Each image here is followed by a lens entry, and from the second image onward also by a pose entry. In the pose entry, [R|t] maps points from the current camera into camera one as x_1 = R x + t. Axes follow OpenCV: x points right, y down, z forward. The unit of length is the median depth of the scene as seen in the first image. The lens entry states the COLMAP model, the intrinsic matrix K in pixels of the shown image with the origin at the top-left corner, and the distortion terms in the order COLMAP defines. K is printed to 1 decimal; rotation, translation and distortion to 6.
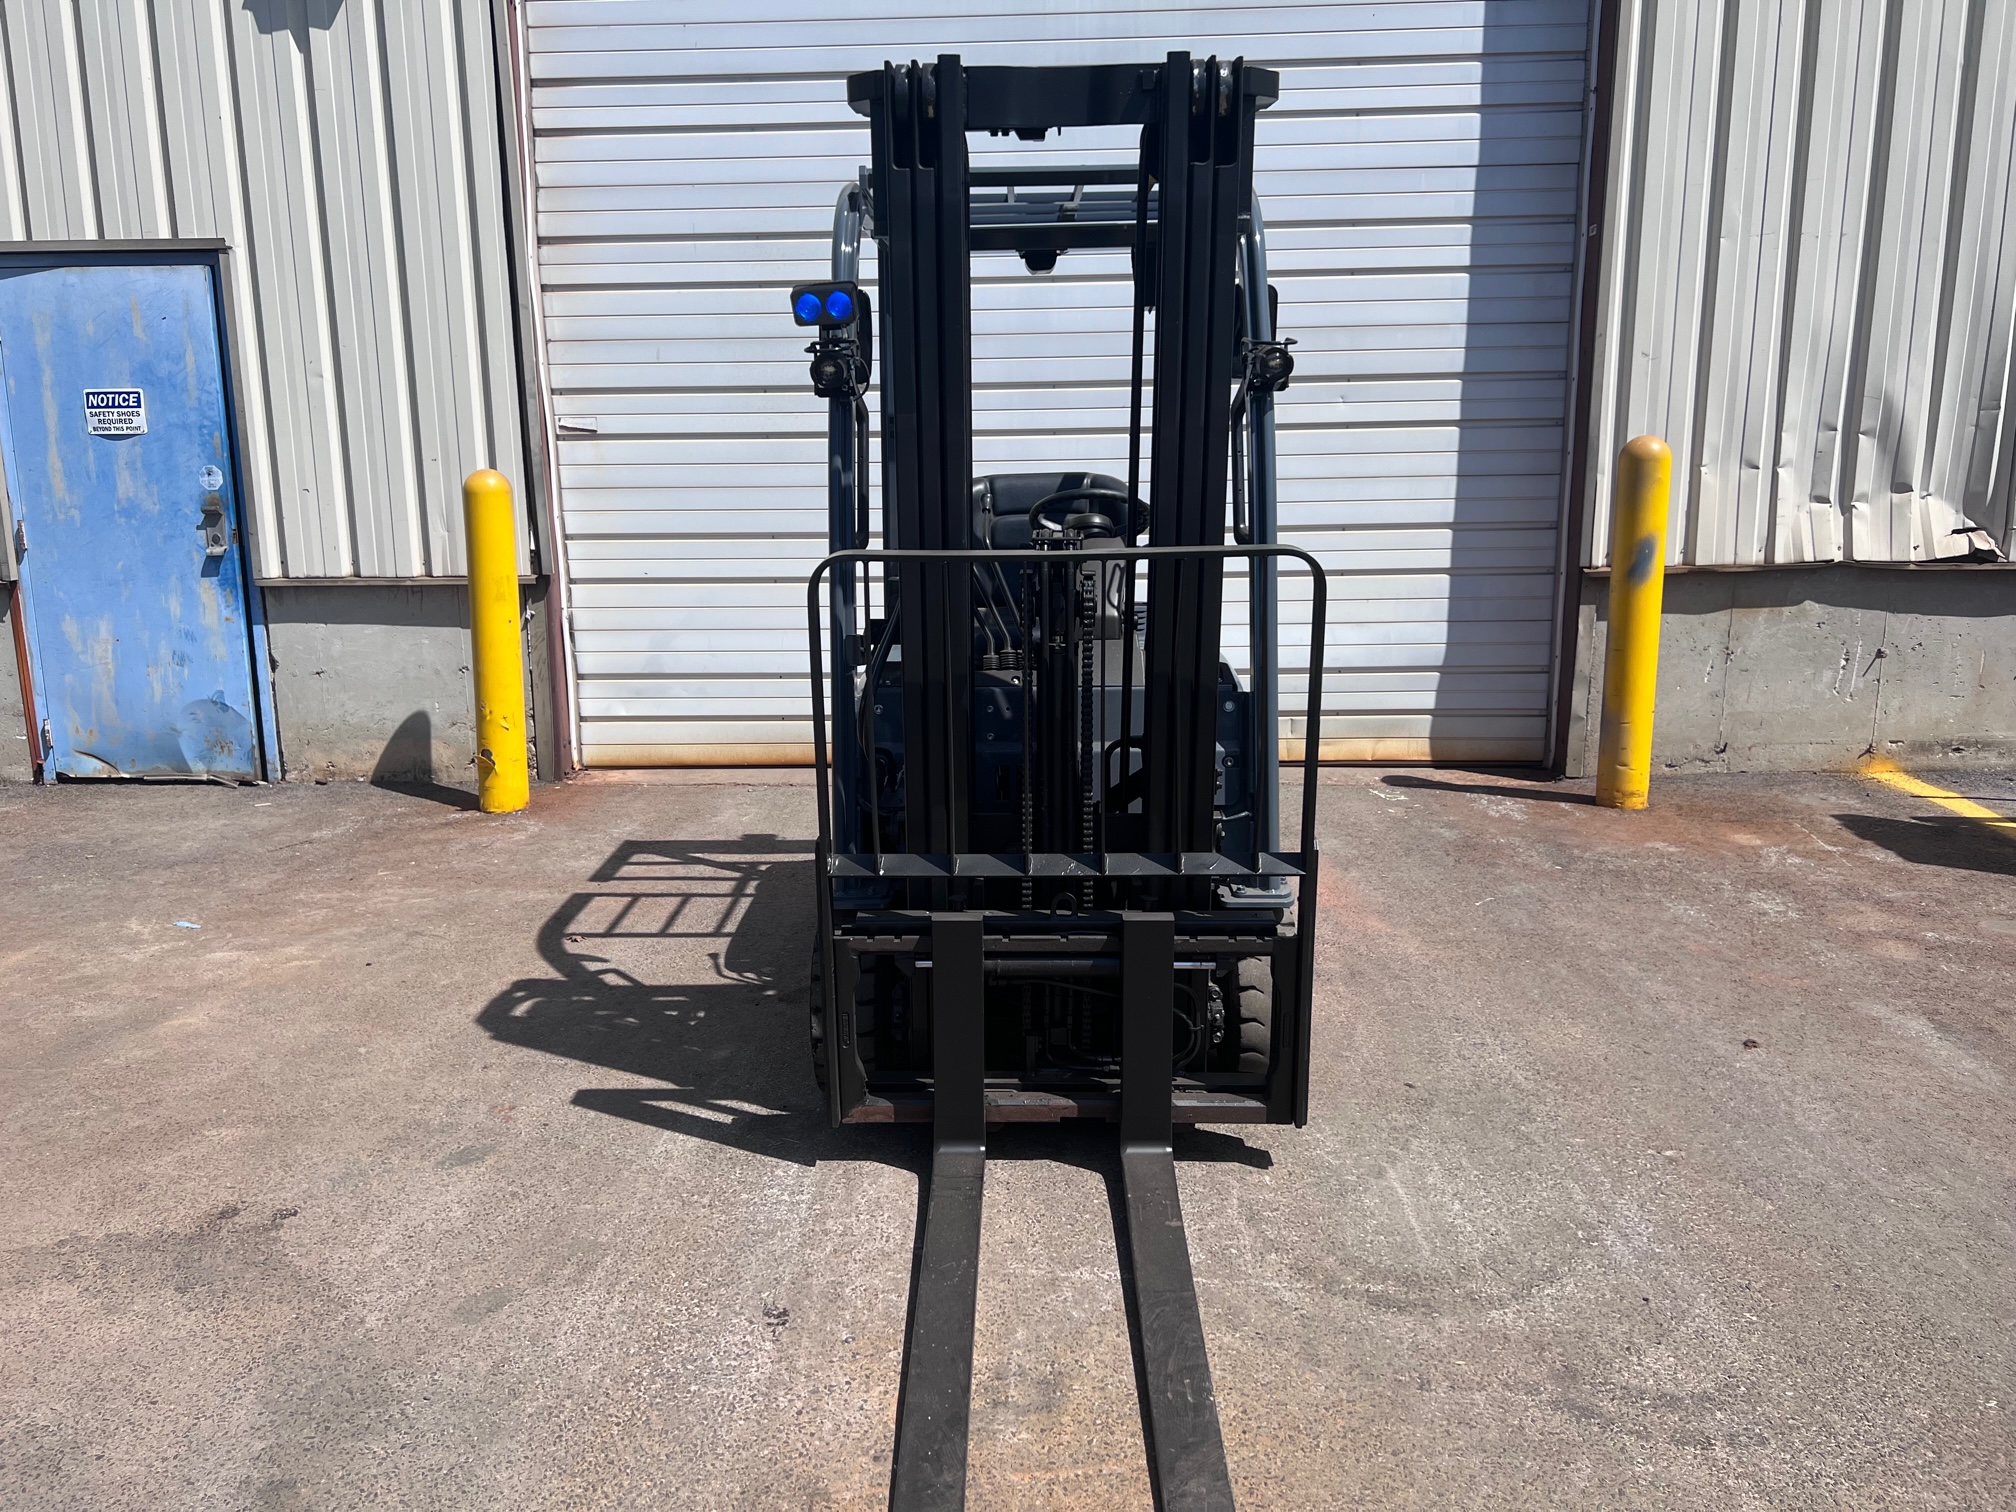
lens RADIAL K [[1526.7, 0, 1001.1], [0, 1526.7, 754.1], [0, 0, 1]] dist [0.039282, -0.039341]
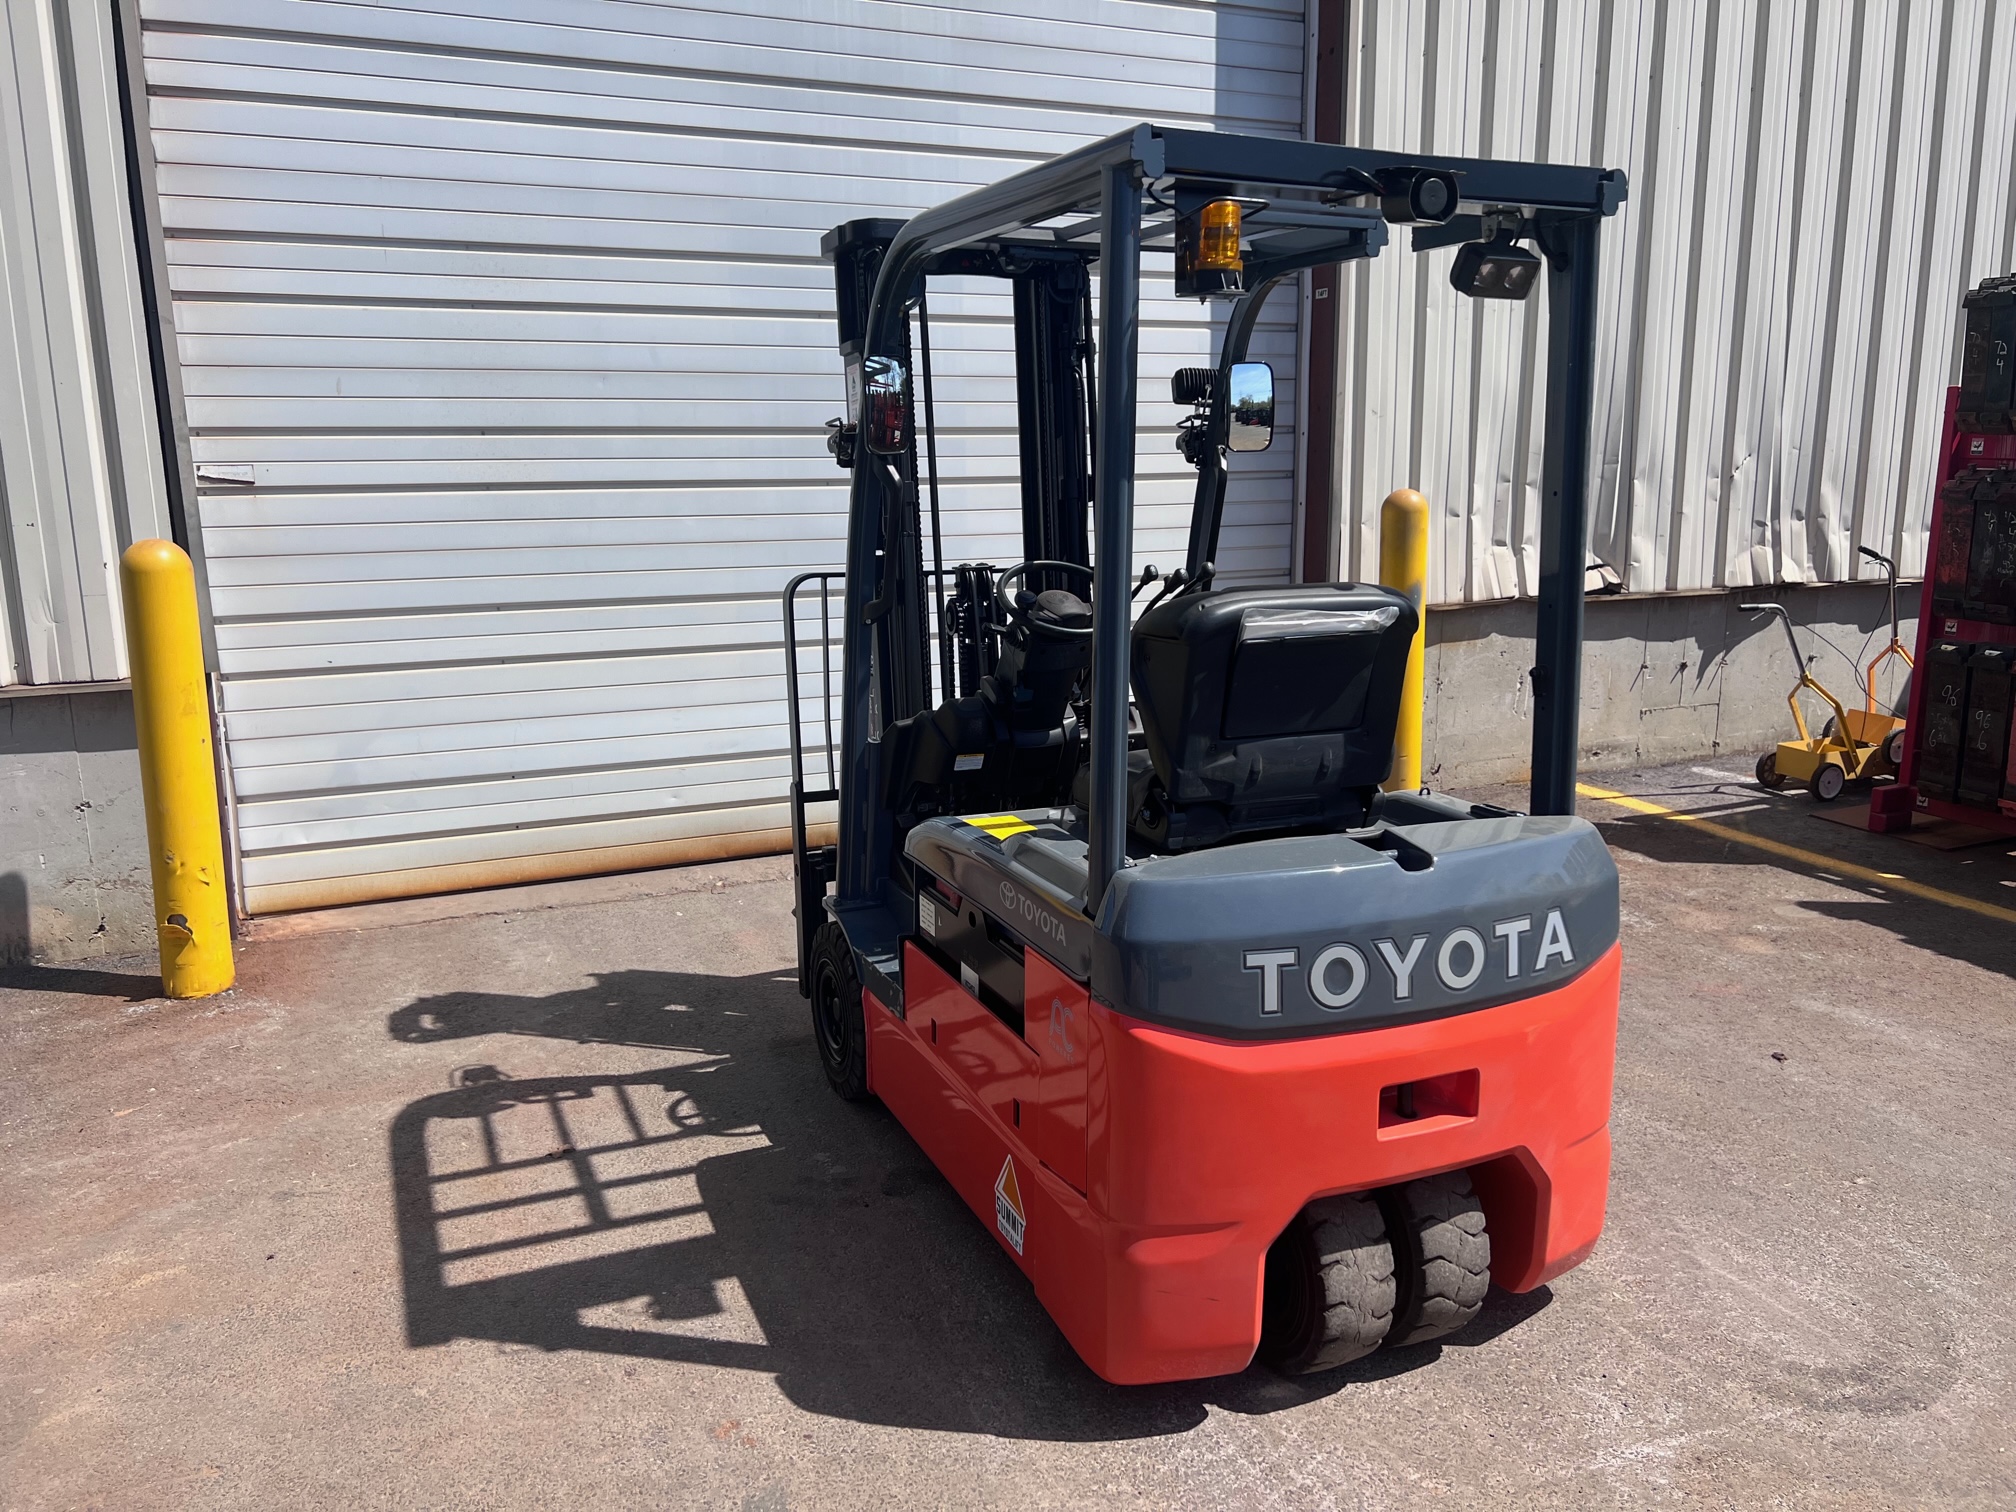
lens RADIAL K [[1526.7, 0, 1028.8], [0, 1526.7, 759.8], [0, 0, 1]] dist [0.039282, -0.039341]
pose [[0.897455, -0.081614, 0.433490, -0.270776], [0.085584, 0.996277, 0.010385, -0.047938], [-0.432724, 0.027779, 0.901098, 0.141204]]
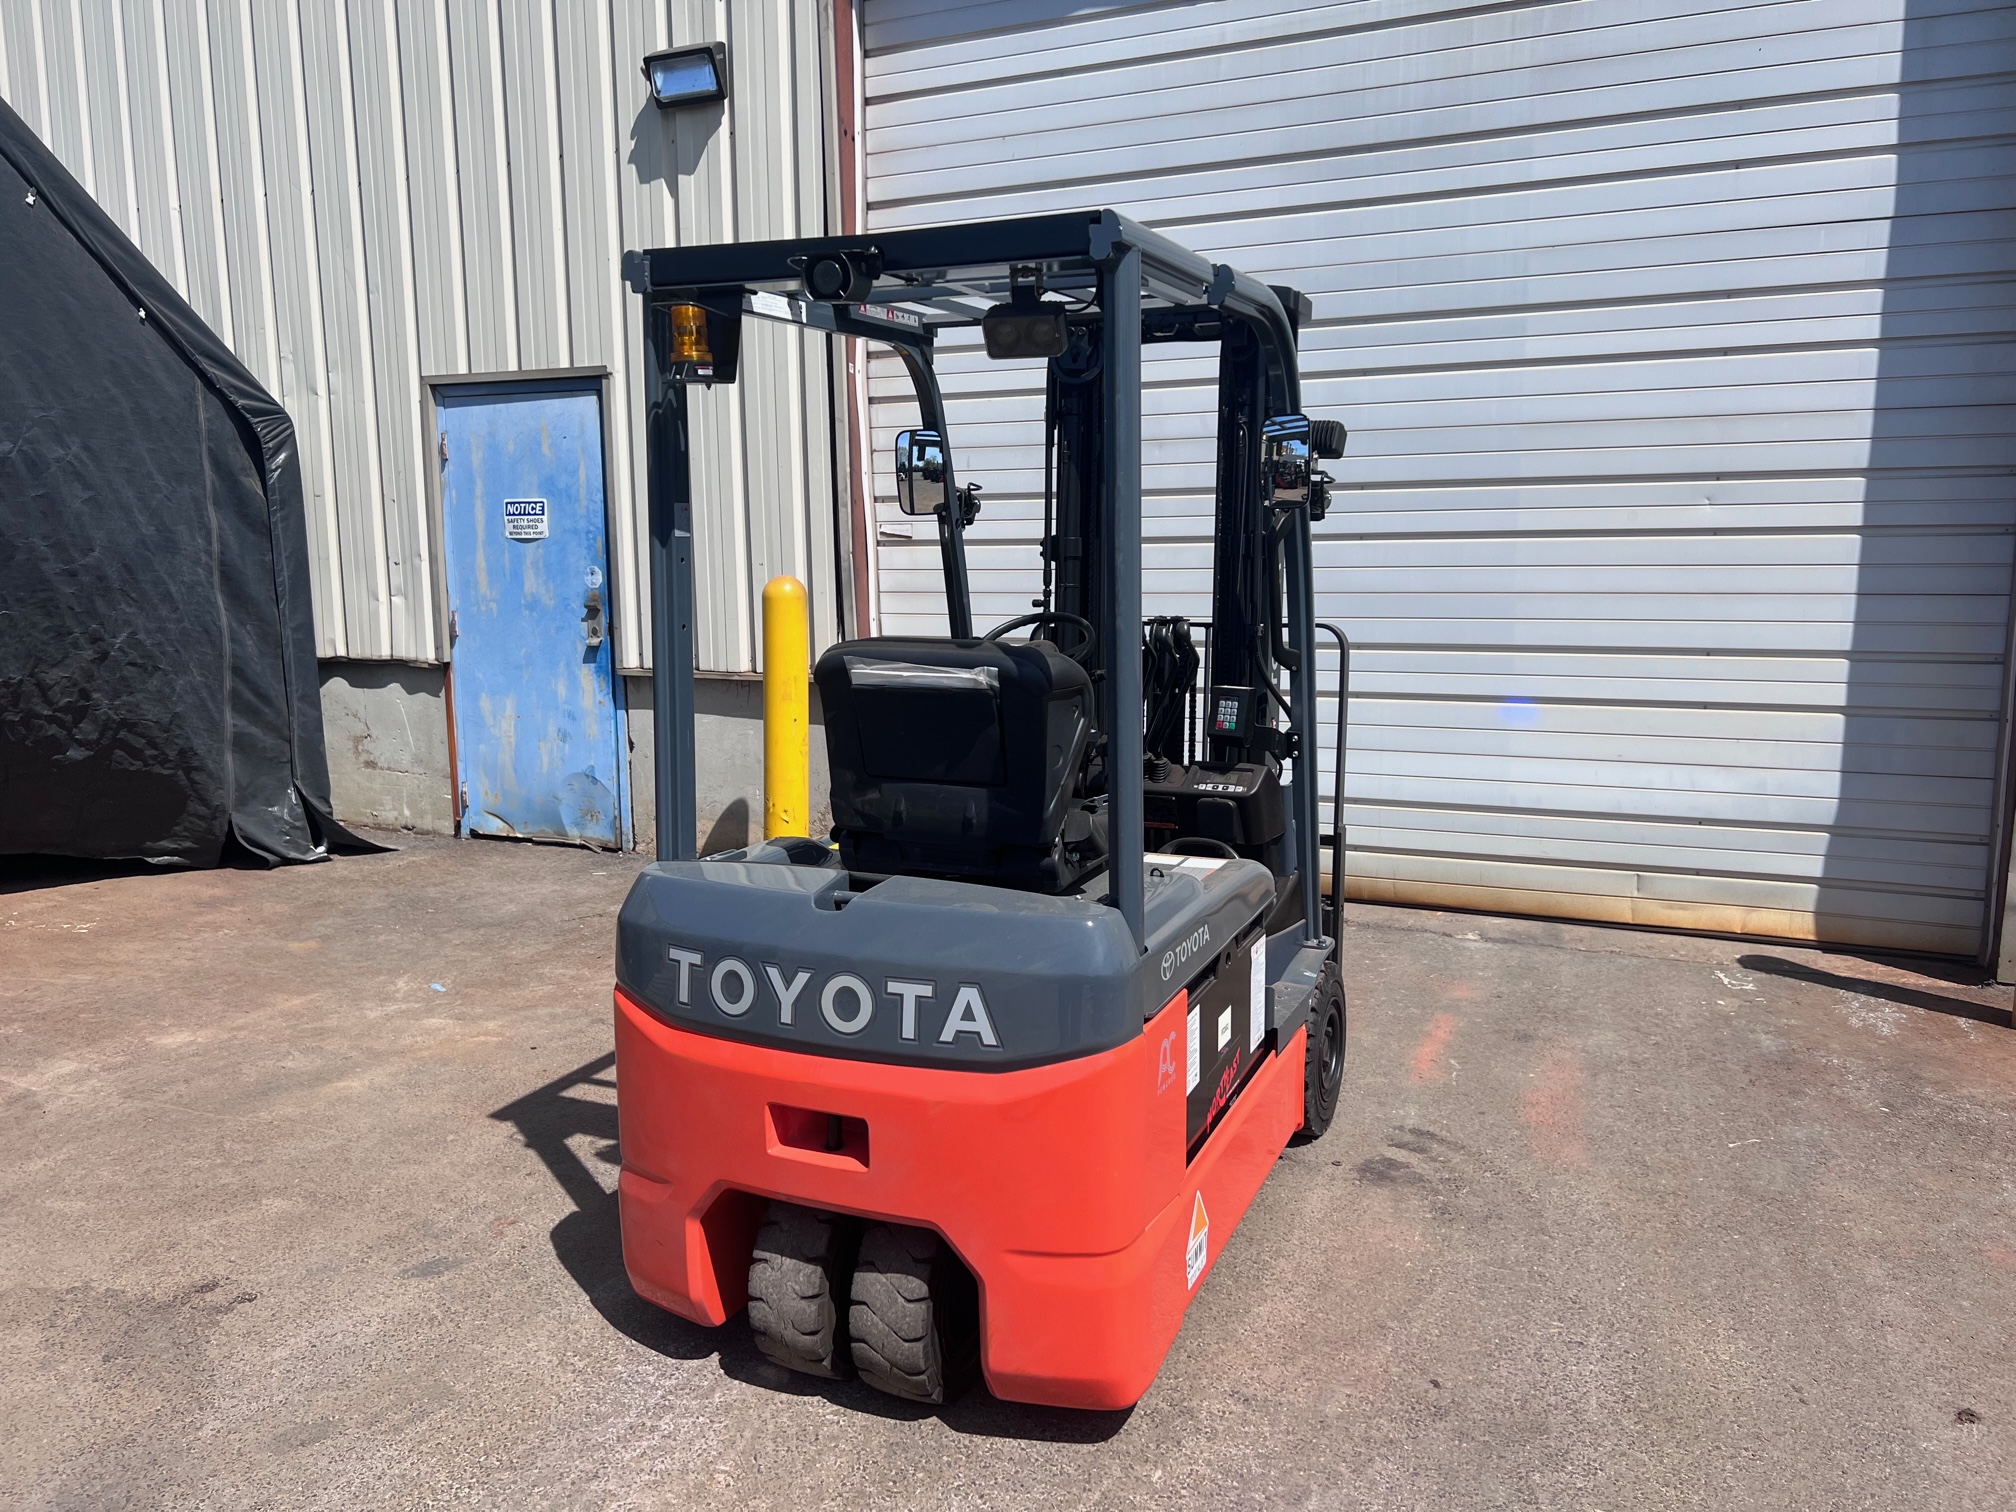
lens RADIAL K [[1526.7, 0, 1007.4], [0, 1526.7, 755.7], [0, 0, 1]] dist [0.039282, -0.039341]
pose [[0.927152, 0.057427, -0.370258, 0.189657], [-0.073769, 0.996821, -0.030116, -0.039627], [0.367351, 0.055235, 0.928441, 0.086050]]
